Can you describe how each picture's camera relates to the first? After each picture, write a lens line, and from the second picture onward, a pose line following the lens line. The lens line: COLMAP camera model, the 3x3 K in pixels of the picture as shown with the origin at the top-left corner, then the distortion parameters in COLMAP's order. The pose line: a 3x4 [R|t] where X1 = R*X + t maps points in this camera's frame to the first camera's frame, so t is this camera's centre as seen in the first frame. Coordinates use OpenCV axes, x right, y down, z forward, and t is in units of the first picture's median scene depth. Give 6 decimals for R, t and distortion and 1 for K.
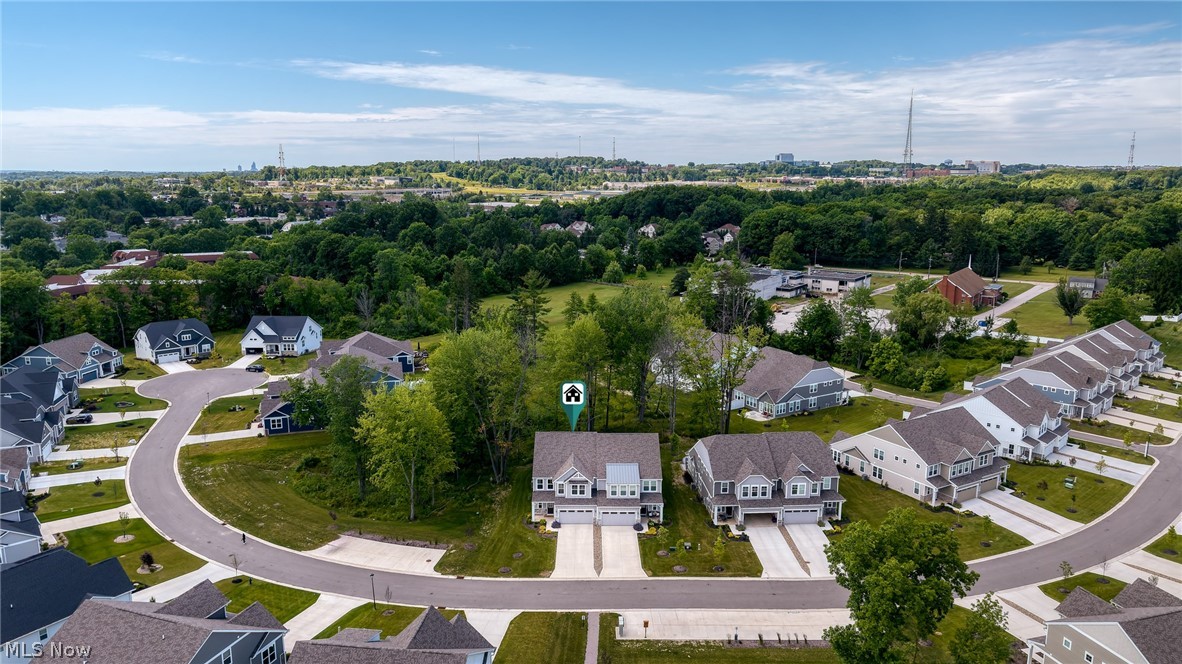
lens RADIAL K [[812.4, 0, 591.0], [0, 812.4, 332.0], [0, 0, 1]] dist [-0.005467, -0.000129]
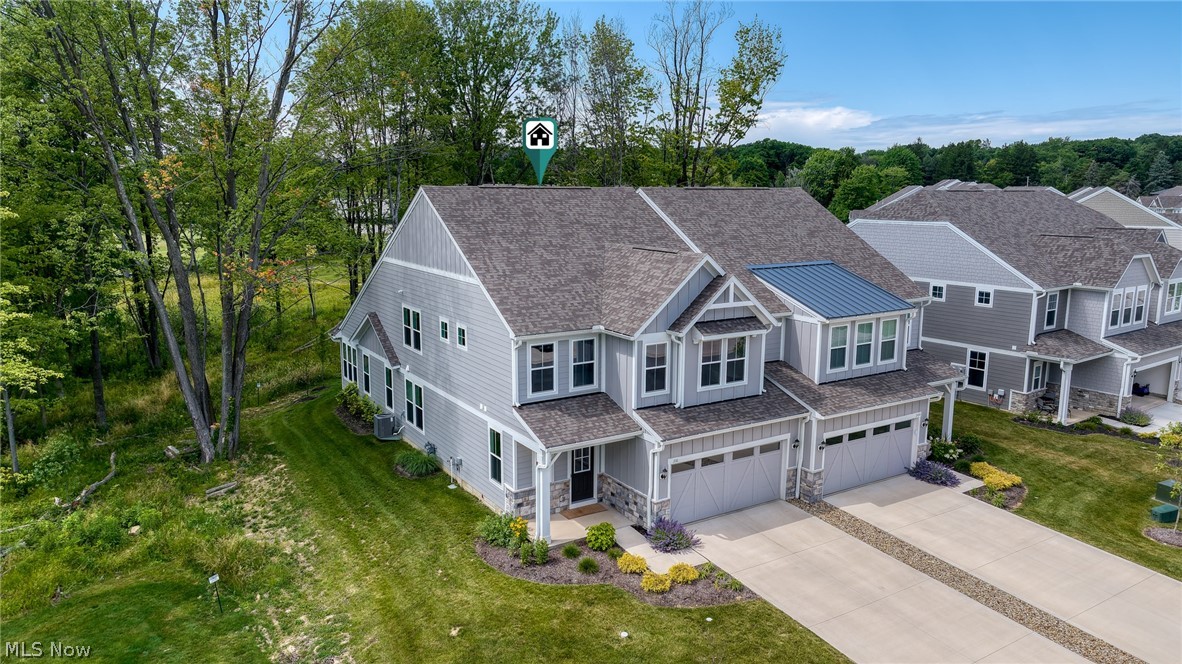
lens RADIAL K [[812.4, 0, 591.0], [0, 812.4, 332.0], [0, 0, 1]] dist [-0.005467, -0.000129]
pose [[0.850582, -0.090862, 0.517933, -0.163806], [0.101407, 0.994813, 0.007985, 0.180139], [-0.515972, 0.045730, 0.855384, 0.823327]]
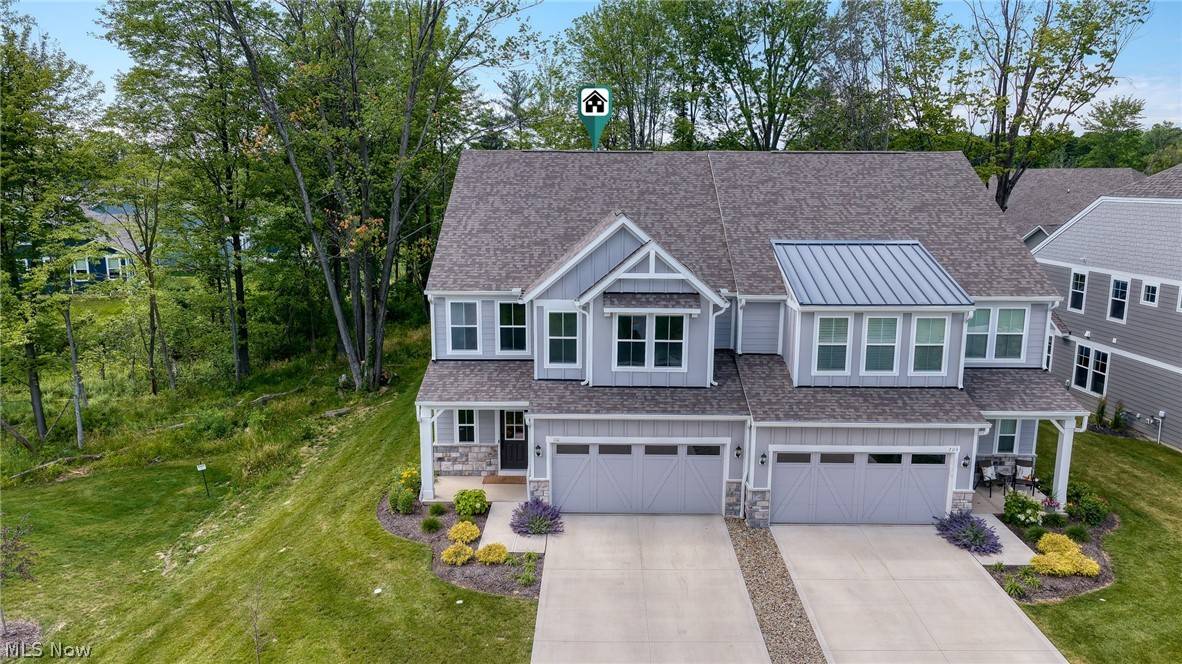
lens RADIAL K [[812.4, 0, 591.0], [0, 812.4, 332.0], [0, 0, 1]] dist [-0.005467, -0.000129]
pose [[0.999957, 0.004599, -0.008048, -0.028363], [-0.004706, 0.999900, -0.013319, 0.194399], [0.007986, 0.013356, 0.999879, 0.800999]]
